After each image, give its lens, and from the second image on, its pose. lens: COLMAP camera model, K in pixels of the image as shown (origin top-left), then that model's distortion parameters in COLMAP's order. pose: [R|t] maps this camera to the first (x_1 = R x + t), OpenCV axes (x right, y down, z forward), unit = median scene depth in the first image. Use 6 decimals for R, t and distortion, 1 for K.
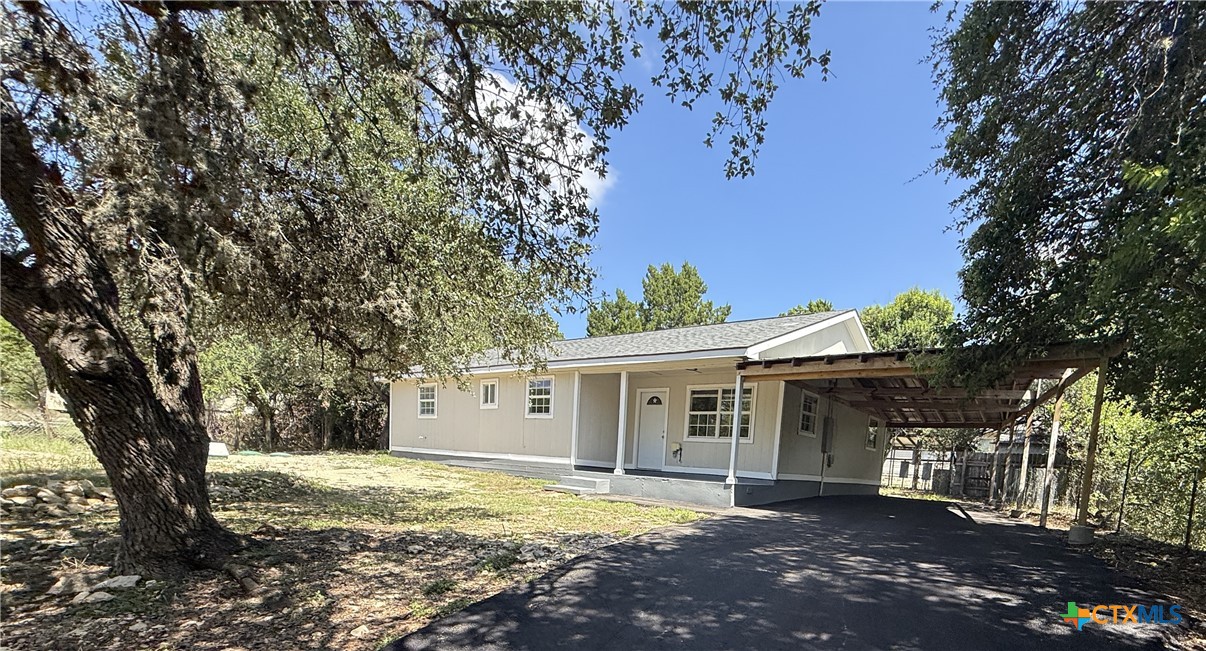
lens RADIAL K [[566.0, 0, 692.9], [0, 566.0, 504.7], [0, 0, 1]] dist [0.000429, 0.000146]
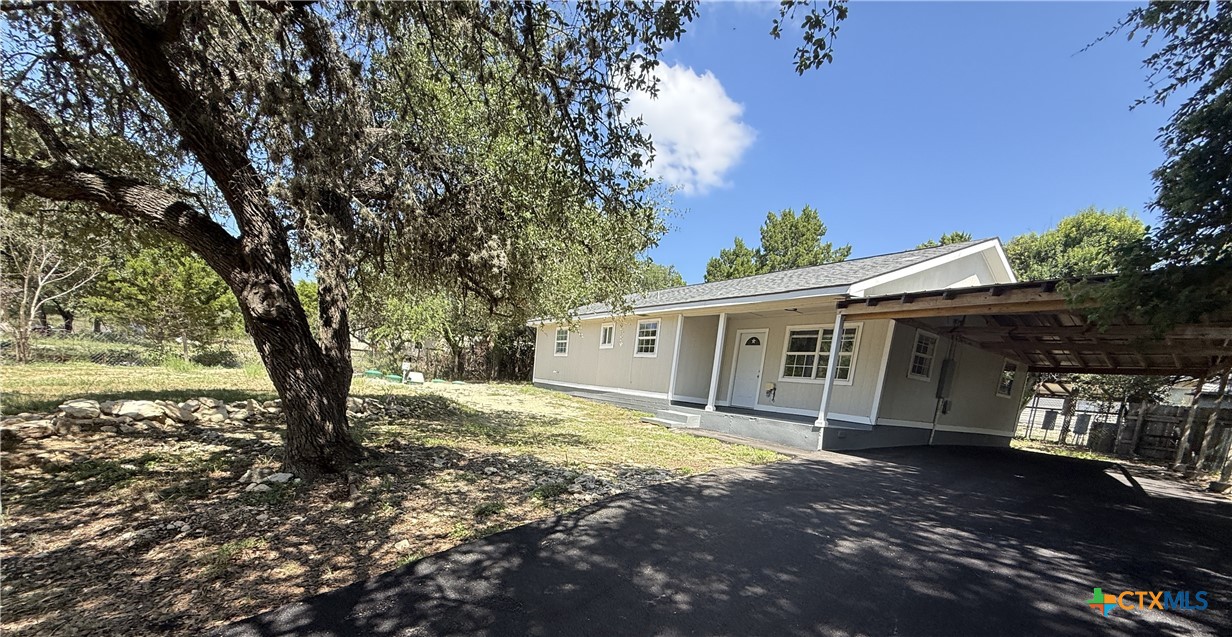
lens RADIAL K [[496.5, 0, 608.2], [0, 496.5, 451.4], [0, 0, 1]] dist [0.003069, 0.000033]
pose [[0.930105, 0.079119, -0.358670, 0.053704], [-0.066728, 0.996672, 0.046818, -0.014176], [0.361181, -0.019612, 0.932289, 0.095272]]
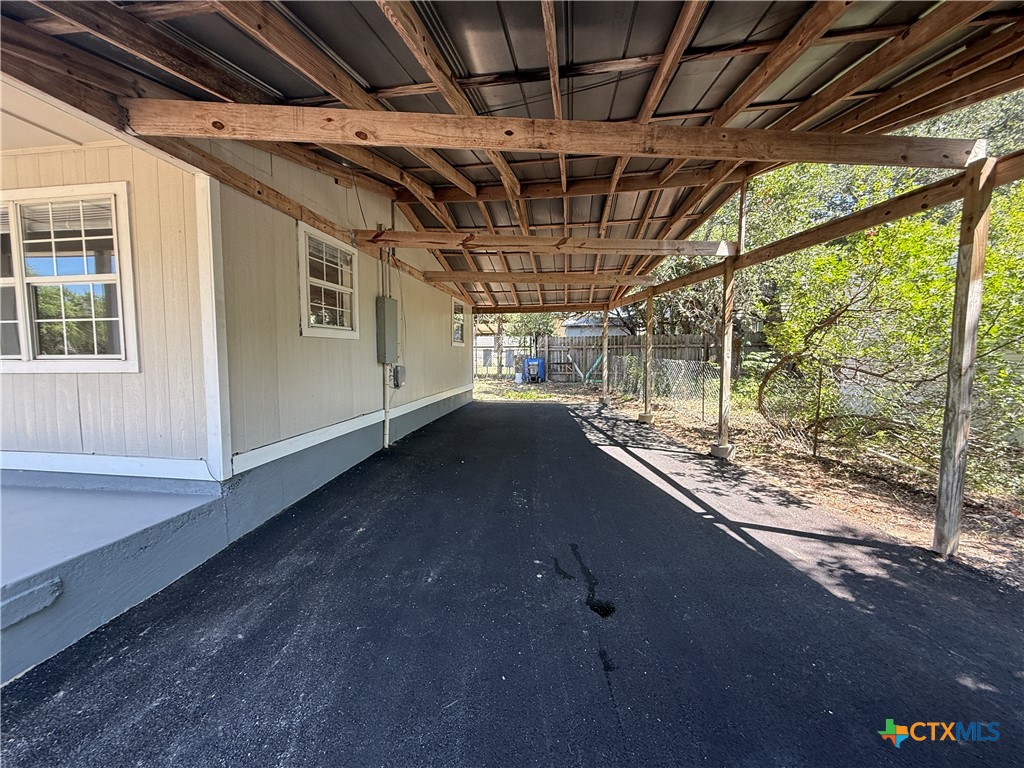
lens RADIAL K [[413.2, 0, 507.8], [0, 413.2, 384.2], [0, 0, 1]] dist [0.002333, 0.000436]
pose [[0.896643, -0.102718, 0.430674, 0.324145], [0.090631, 0.994700, 0.048552, -0.158720], [-0.433379, -0.004501, 0.901201, 1.164330]]
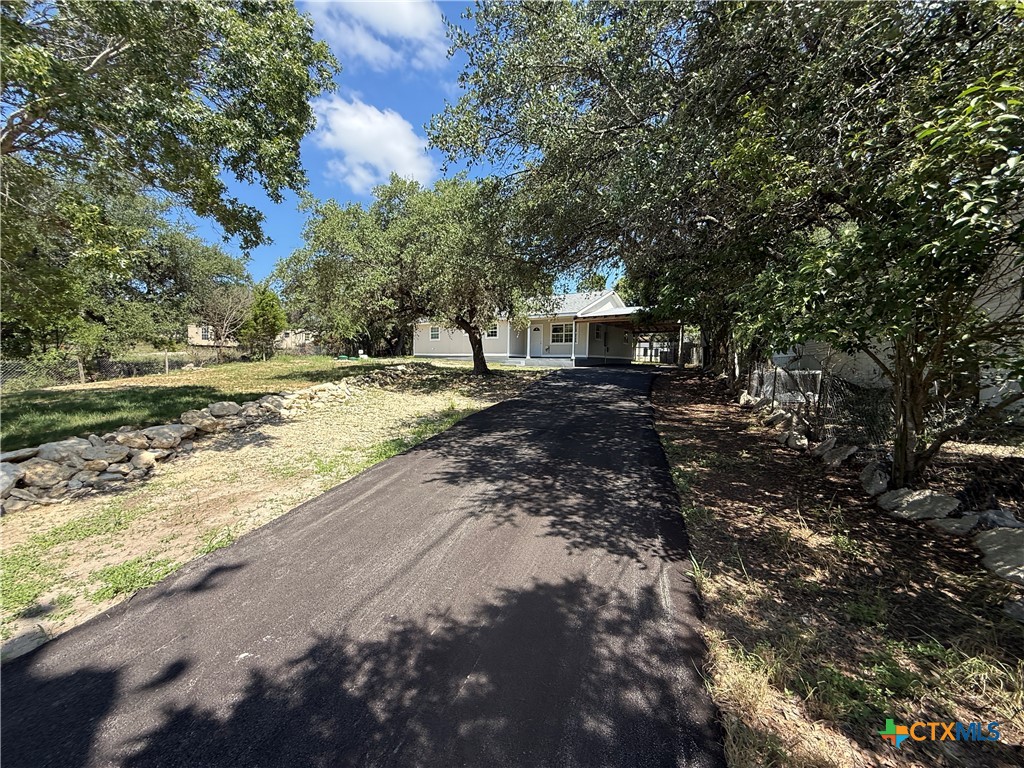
lens RADIAL K [[413.2, 0, 510.8], [0, 413.2, 383.7], [0, 0, 1]] dist [0.002333, 0.000436]
pose [[0.998590, -0.052682, -0.006475, -0.350474], [0.052597, 0.998534, -0.012779, 0.143848], [0.007139, 0.012420, 0.999897, -1.600668]]
